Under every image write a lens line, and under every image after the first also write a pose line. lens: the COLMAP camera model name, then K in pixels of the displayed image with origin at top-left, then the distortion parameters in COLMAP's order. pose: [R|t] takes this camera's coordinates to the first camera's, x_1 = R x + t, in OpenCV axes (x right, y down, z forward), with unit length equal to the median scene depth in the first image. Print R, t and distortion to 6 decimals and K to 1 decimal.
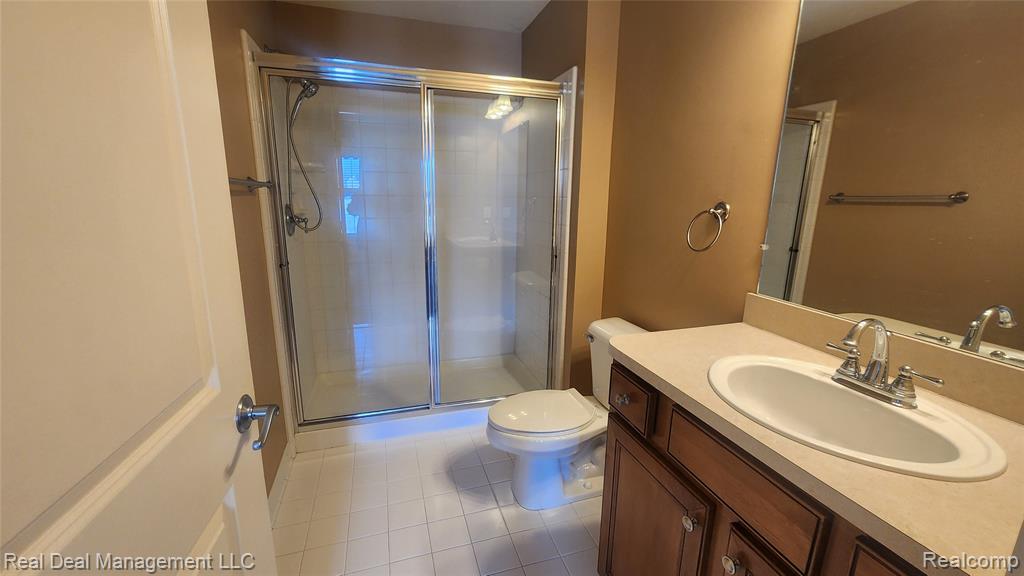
lens RADIAL K [[417.6, 0, 512.0], [0, 417.6, 288.0], [0, 0, 1]] dist [-0.001787, 0.000273]
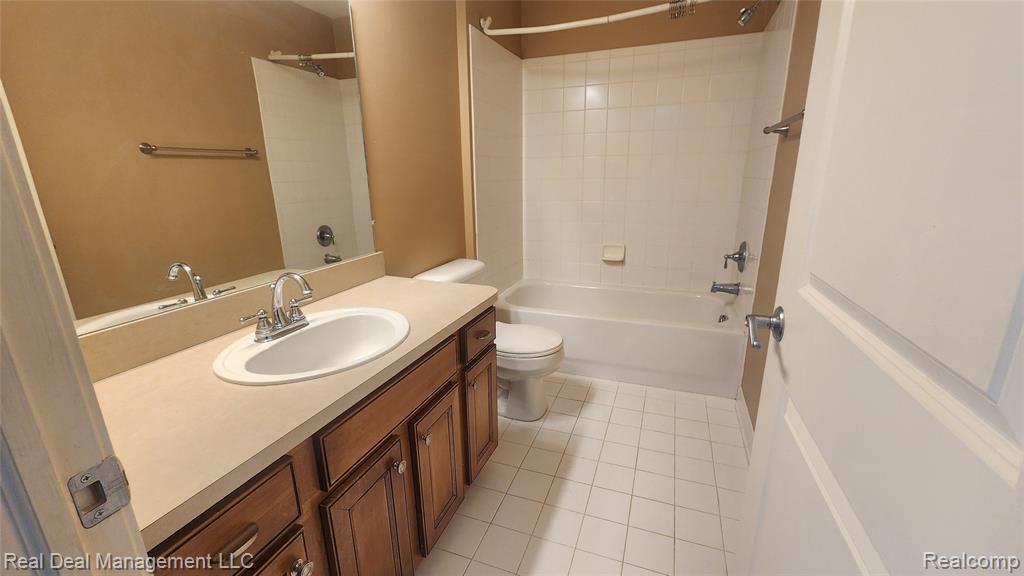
lens RADIAL K [[417.6, 0, 512.0], [0, 417.6, 288.0], [0, 0, 1]] dist [-0.001787, 0.000273]
pose [[-0.785409, -0.158471, 0.598348, -0.386719], [0.148890, 0.889920, 0.431132, -0.295850], [-0.600804, 0.427703, -0.675356, 1.342441]]
